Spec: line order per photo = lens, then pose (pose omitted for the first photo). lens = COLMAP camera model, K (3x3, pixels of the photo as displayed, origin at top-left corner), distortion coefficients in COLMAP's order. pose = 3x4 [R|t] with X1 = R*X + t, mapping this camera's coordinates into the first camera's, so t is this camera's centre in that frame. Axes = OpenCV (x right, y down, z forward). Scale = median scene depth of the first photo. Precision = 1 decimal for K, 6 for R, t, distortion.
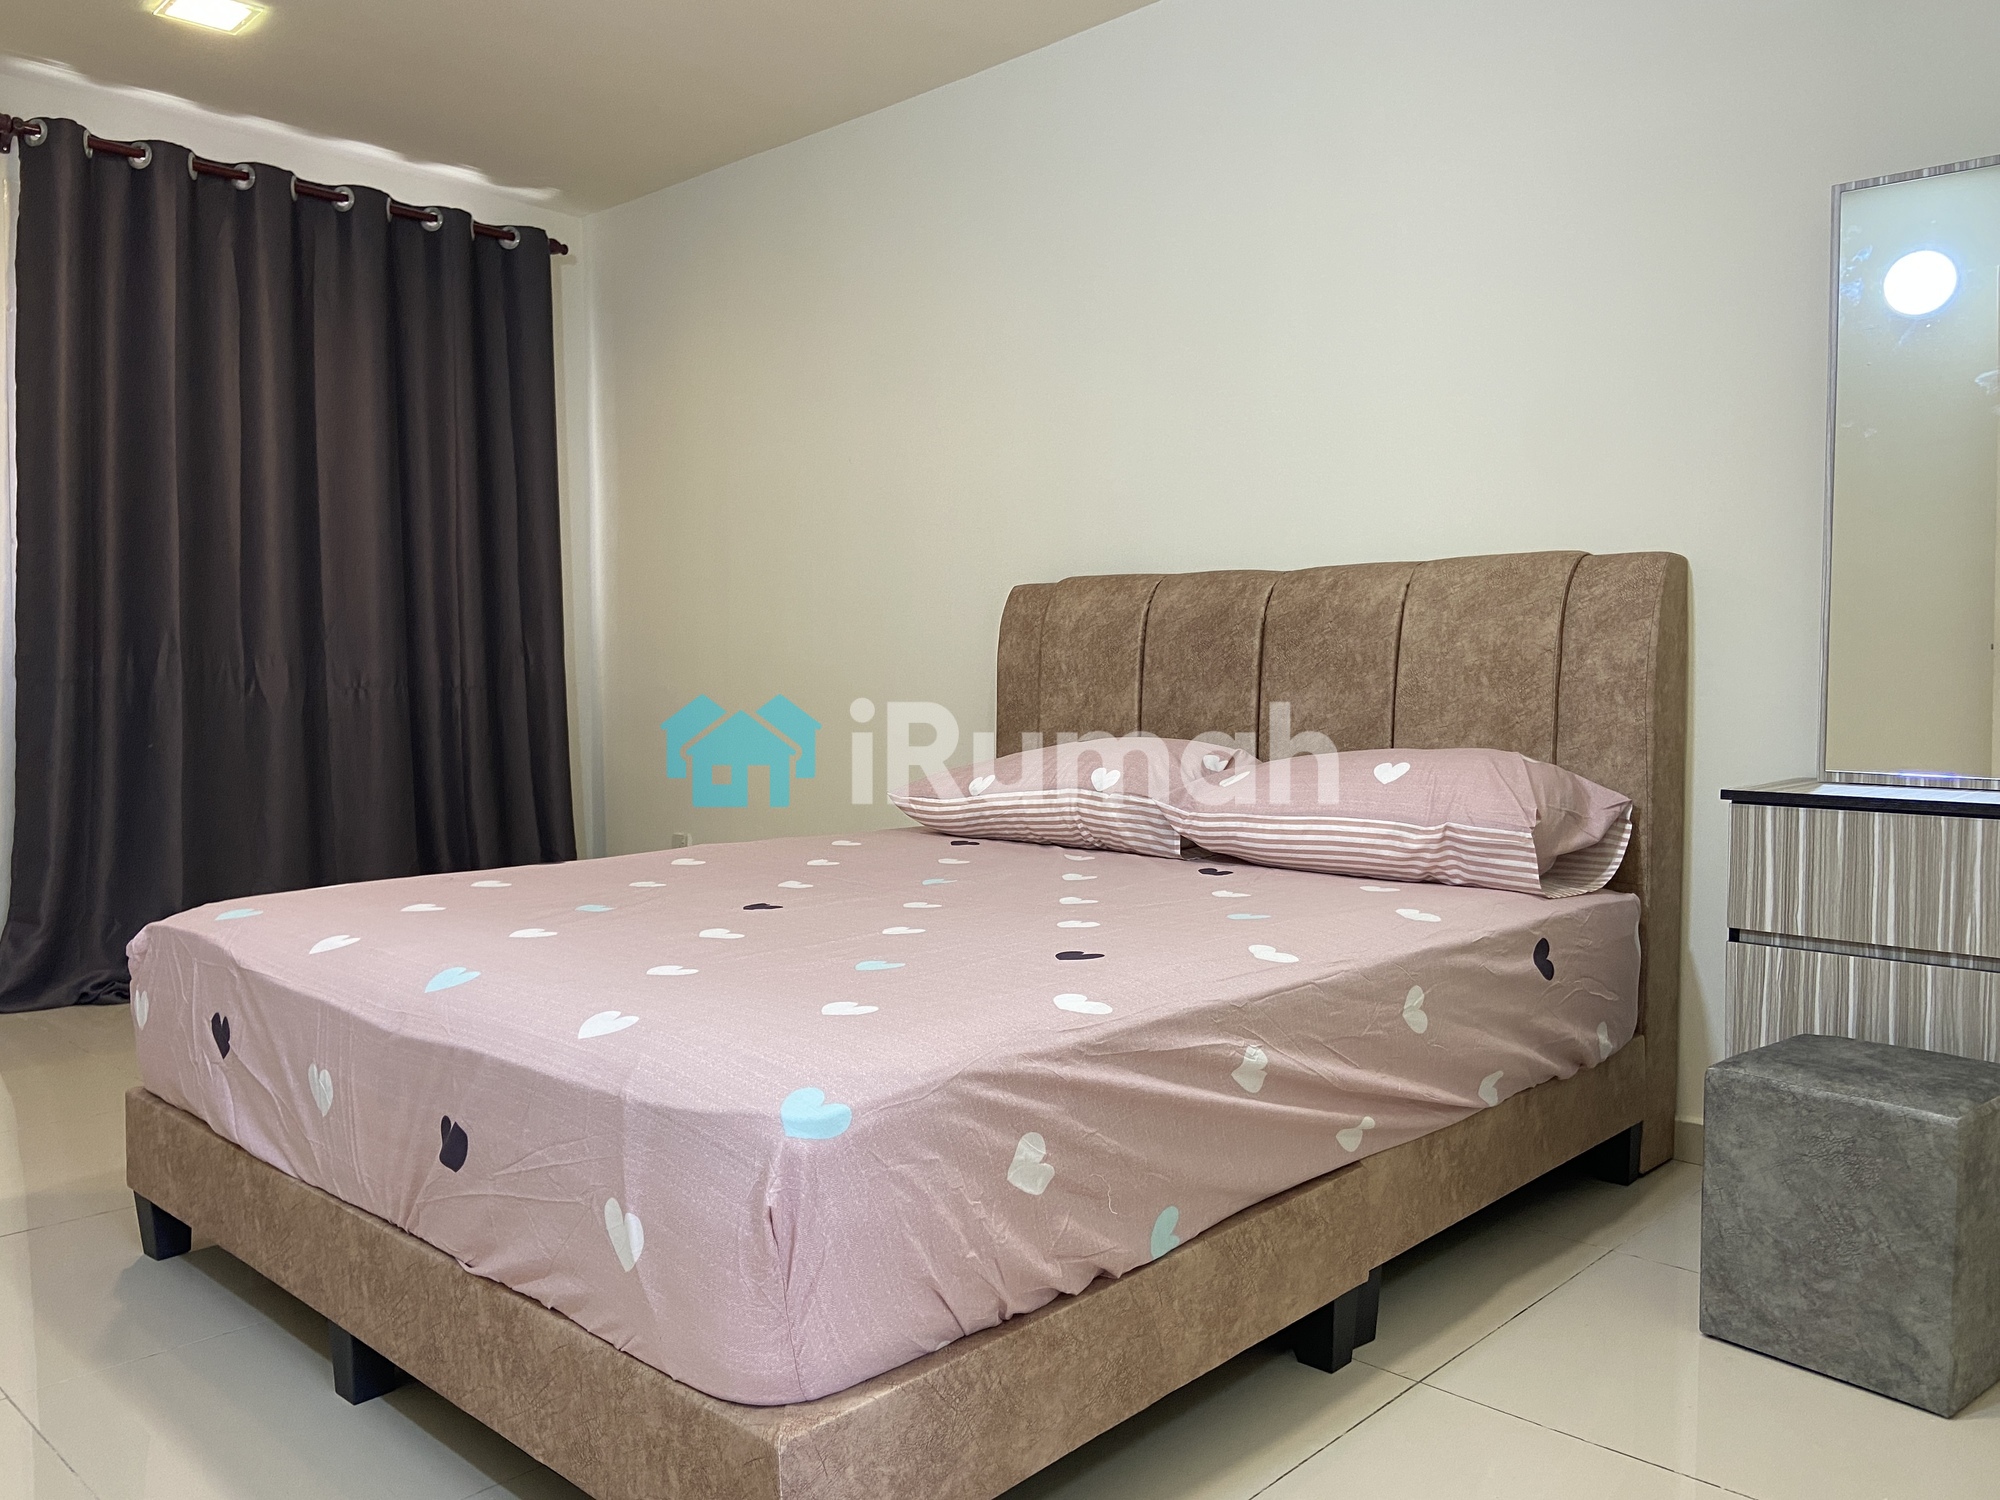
lens RADIAL K [[1538.4, 0, 1000.0], [0, 1538.4, 750.0], [0, 0, 1]] dist [0.004296, 0.000694]
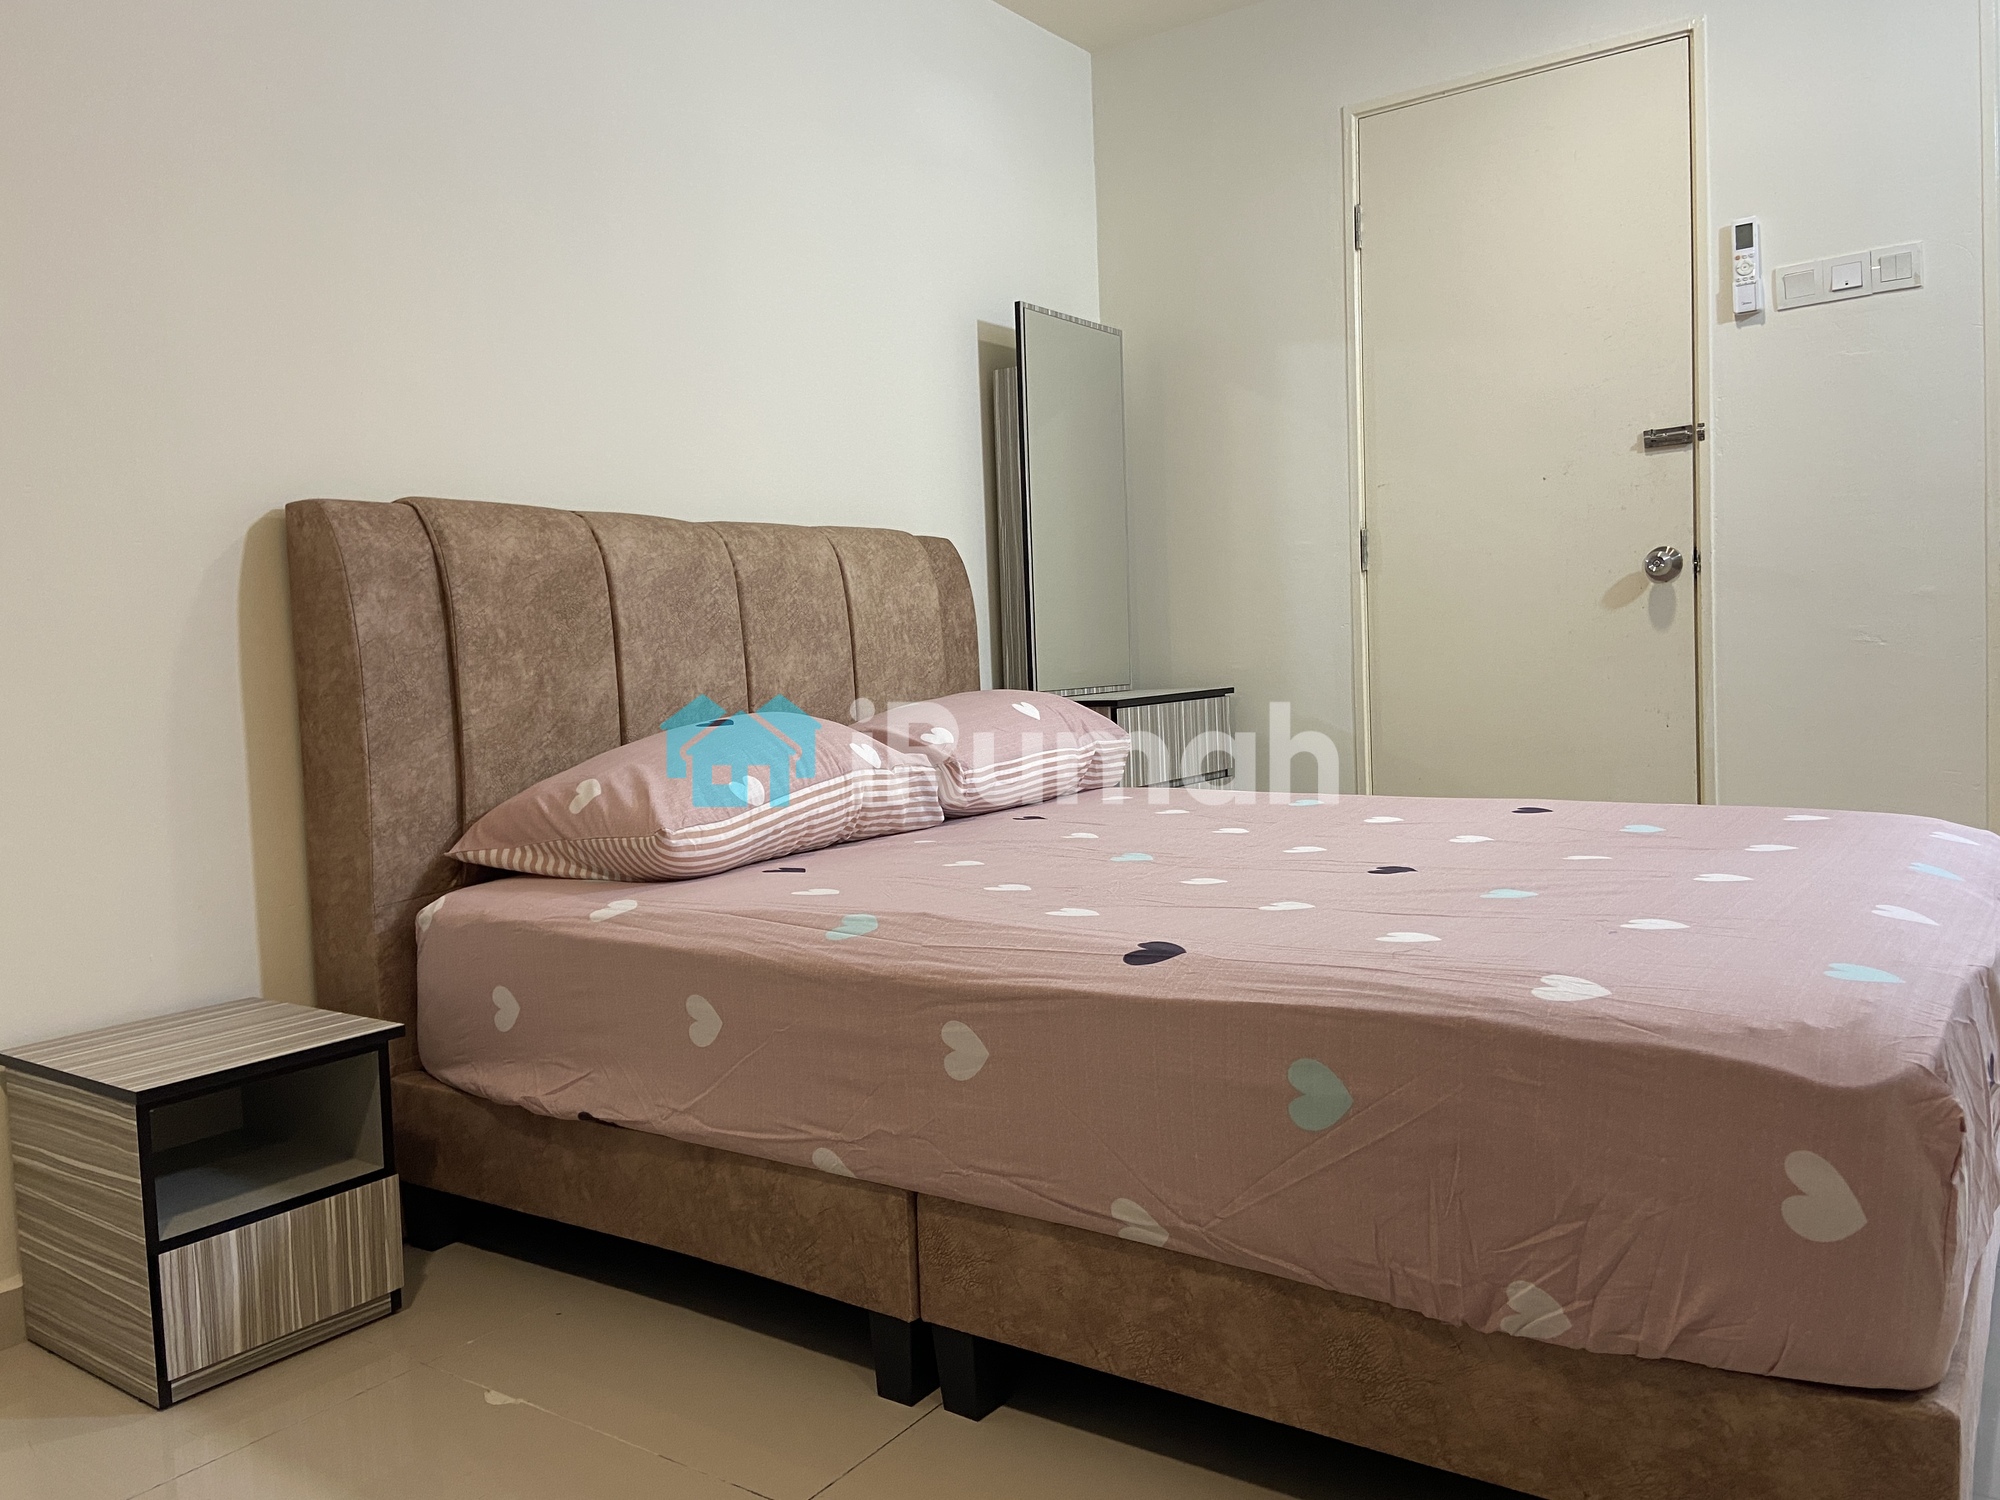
lens RADIAL K [[1478.5, 0, 1000.0], [0, 1478.5, 750.0], [0, 0, 1]] dist [-0.001812, -0.000449]
pose [[-0.144688, -0.066836, 0.987217, -0.691888], [0.091769, 0.992509, 0.080644, -0.039243], [-0.985213, 0.102265, -0.137471, 0.962815]]
